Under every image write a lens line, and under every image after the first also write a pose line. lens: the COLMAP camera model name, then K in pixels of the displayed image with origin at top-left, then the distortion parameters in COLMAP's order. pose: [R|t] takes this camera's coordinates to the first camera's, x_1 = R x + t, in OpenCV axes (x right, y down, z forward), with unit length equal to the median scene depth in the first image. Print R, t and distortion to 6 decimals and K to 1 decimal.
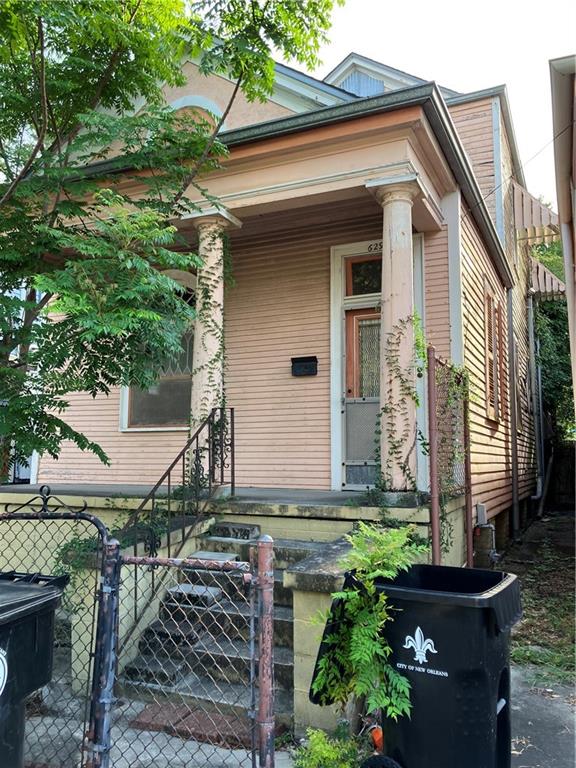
lens RADIAL K [[634.5, 0, 287.3], [0, 634.5, 376.6], [0, 0, 1]] dist [0.048064, -0.009004]
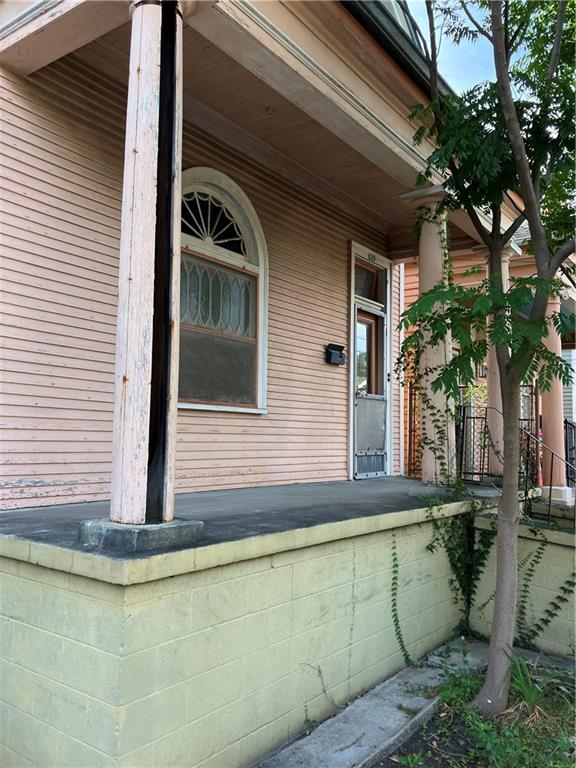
lens RADIAL K [[634.5, 0, 287.3], [0, 634.5, 376.6], [0, 0, 1]] dist [0.048064, -0.009004]
pose [[0.200381, 0.091553, 0.975431, -0.827713], [-0.148682, 0.986934, -0.062089, 0.078392], [-0.968370, -0.132588, 0.211375, 0.772053]]
